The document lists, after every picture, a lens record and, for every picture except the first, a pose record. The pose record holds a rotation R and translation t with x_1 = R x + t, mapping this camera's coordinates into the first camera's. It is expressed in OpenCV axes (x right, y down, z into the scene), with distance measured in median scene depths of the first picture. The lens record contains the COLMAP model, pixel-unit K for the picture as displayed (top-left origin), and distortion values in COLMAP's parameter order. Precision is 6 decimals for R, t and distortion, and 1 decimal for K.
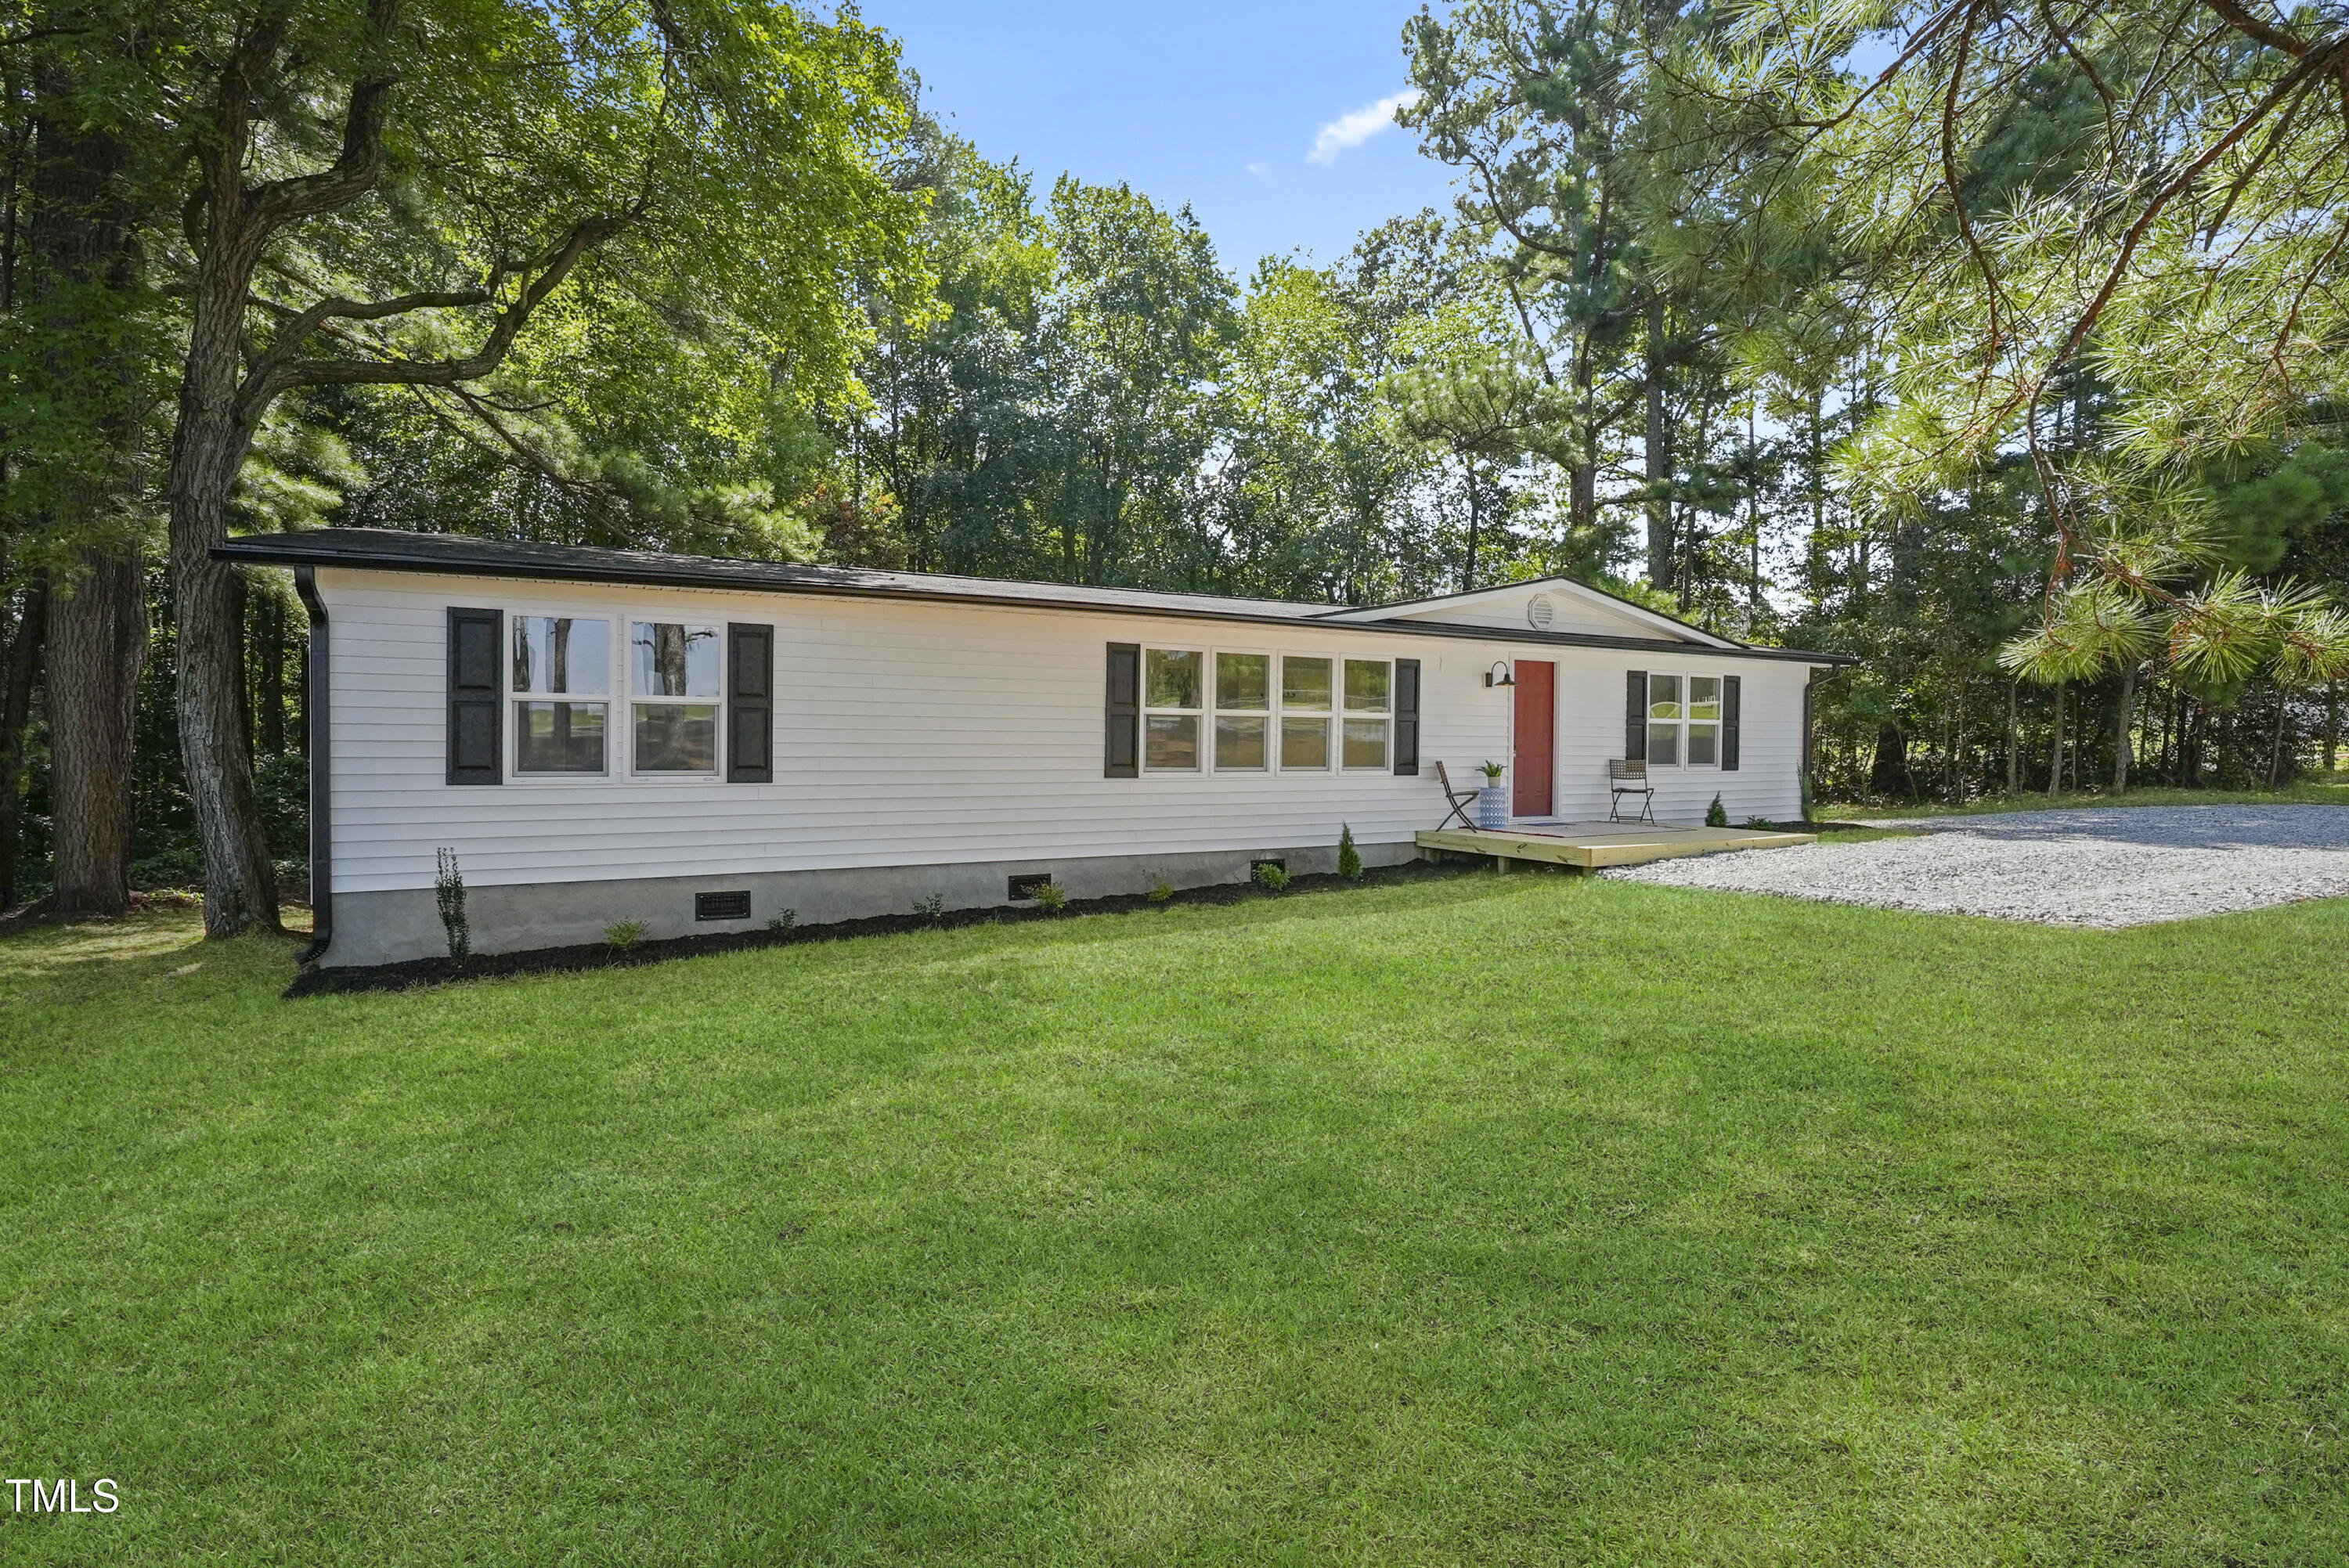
lens RADIAL K [[1156.1, 0, 1173.9], [0, 1156.1, 774.5], [0, 0, 1]] dist [0.019755, -0.000064]
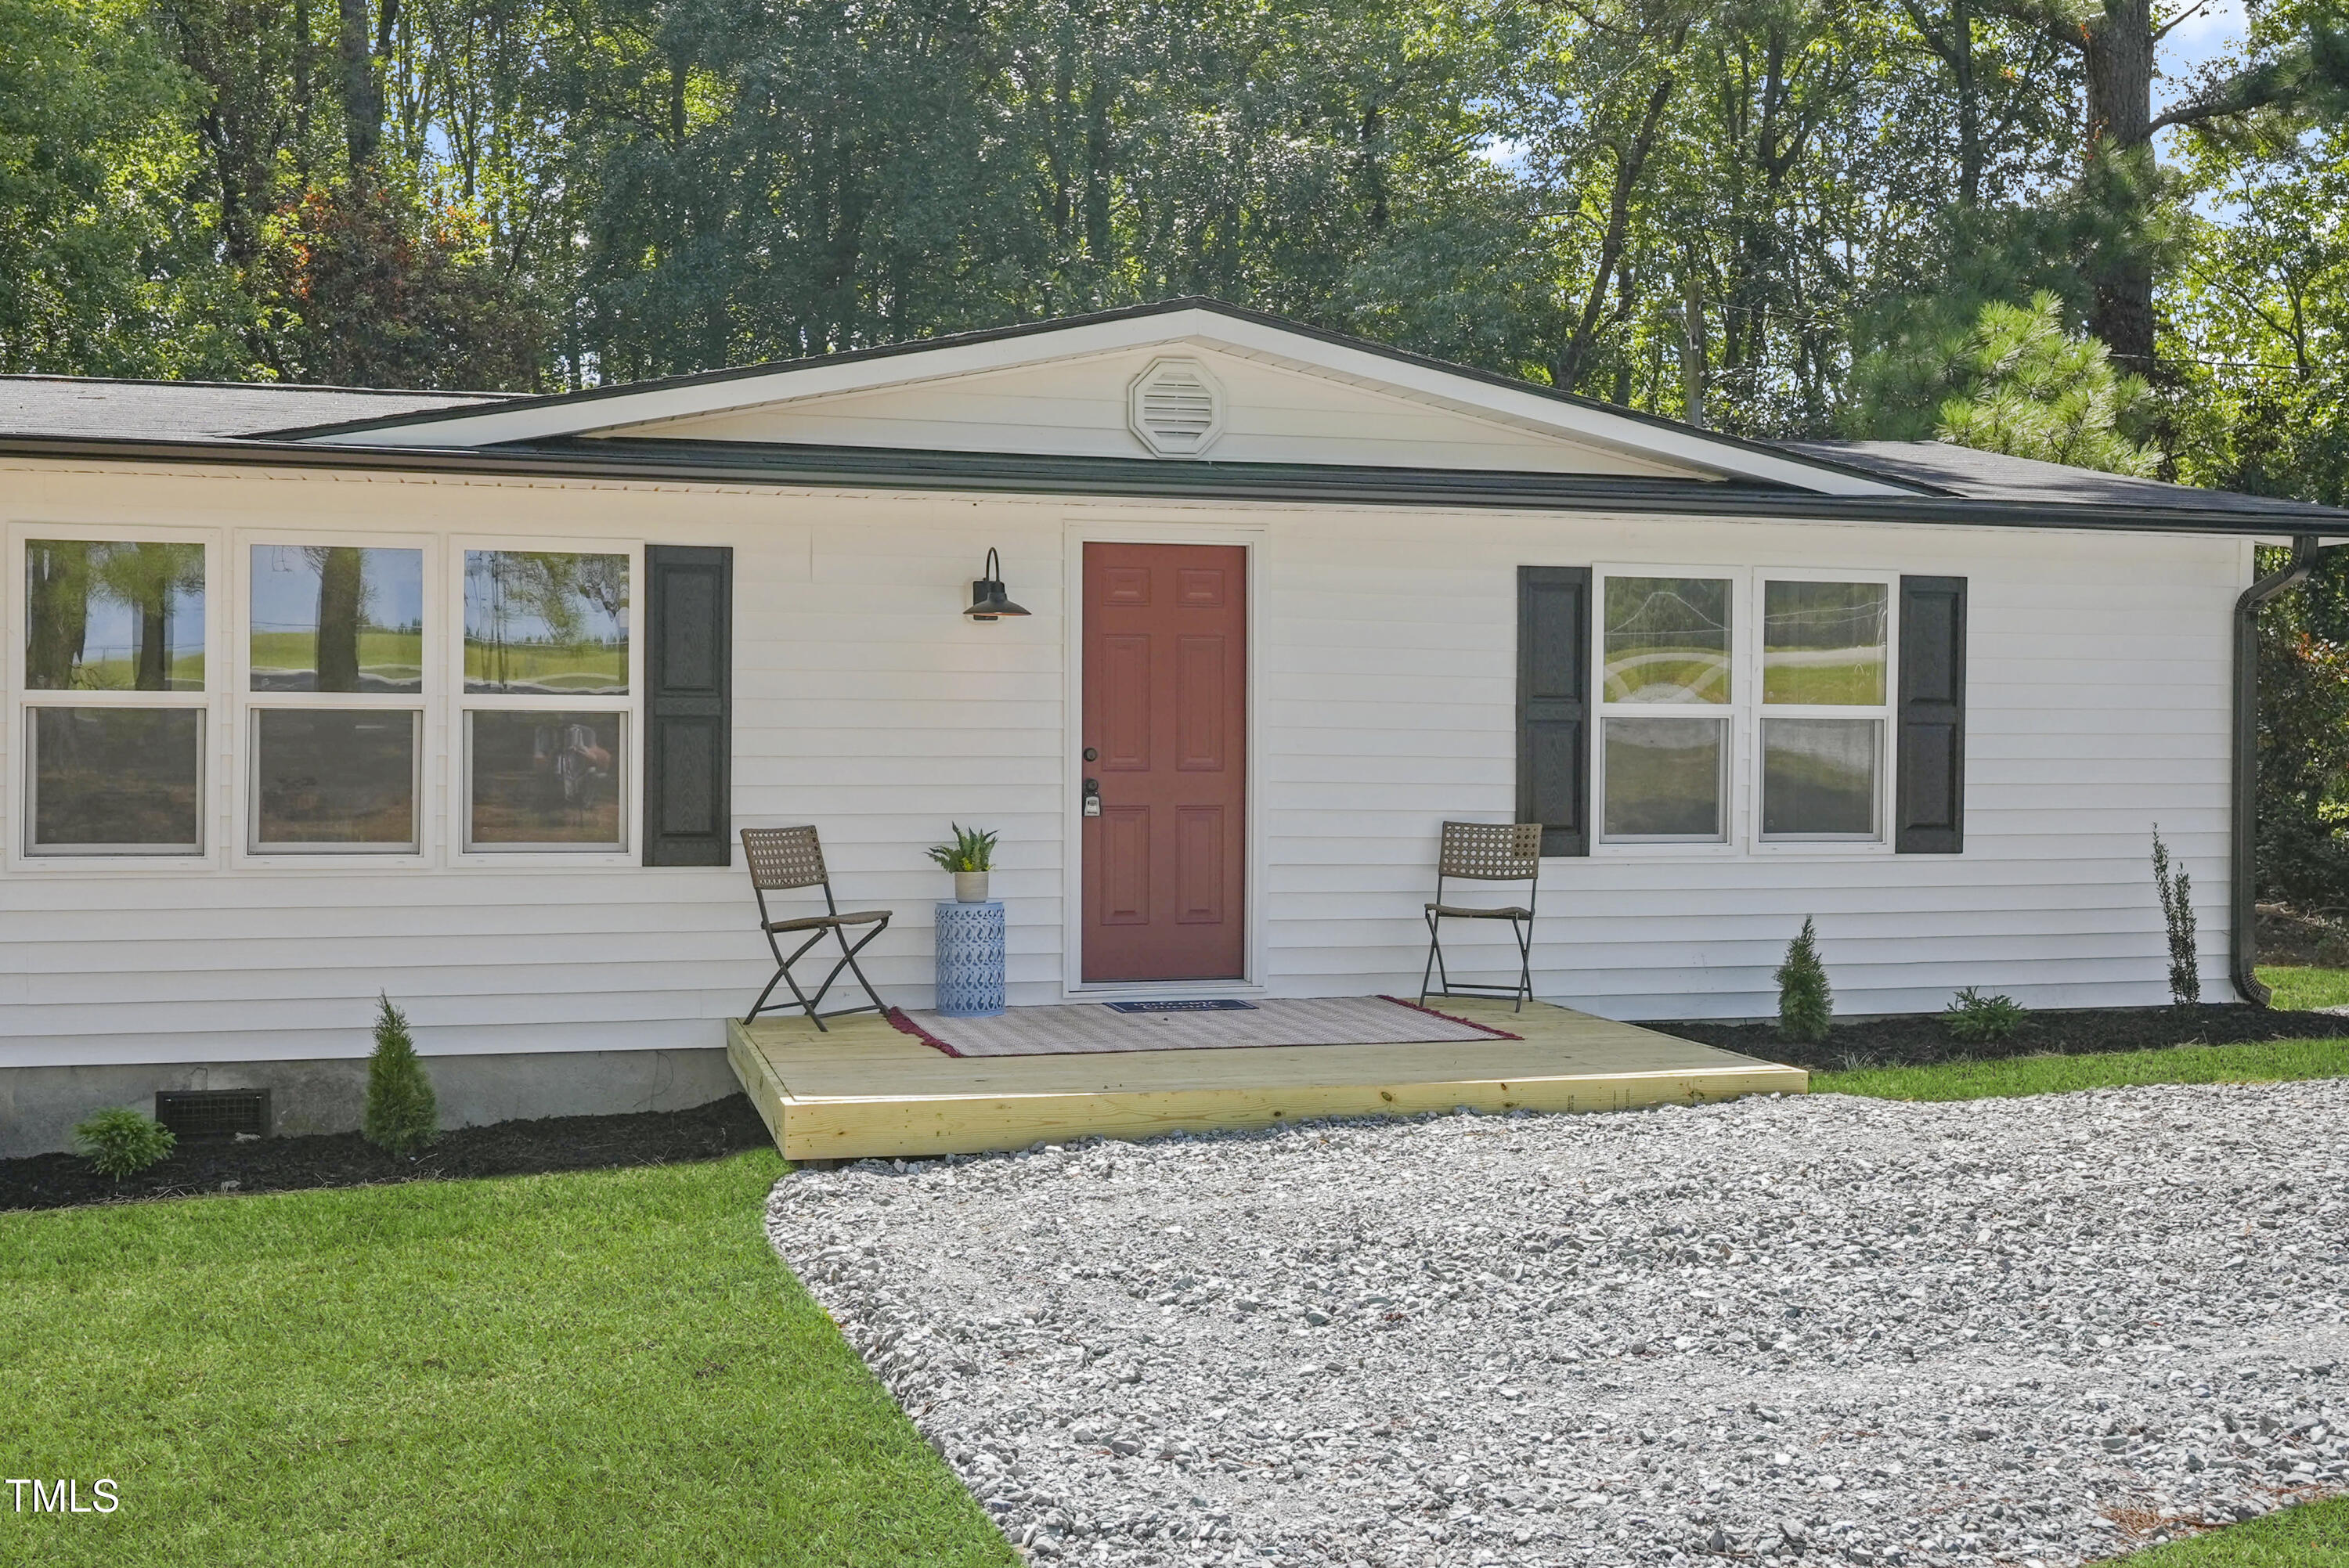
lens RADIAL K [[2375.6, 0, 1174.6], [0, 2375.6, 787.5], [0, 0, 1]] dist [-0.023128, 0.000000]
pose [[0.960400, -0.003205, -0.278605, 0.485539], [-0.003675, 0.999701, -0.024169, -0.005737], [0.278599, 0.024236, 0.960102, 0.287509]]
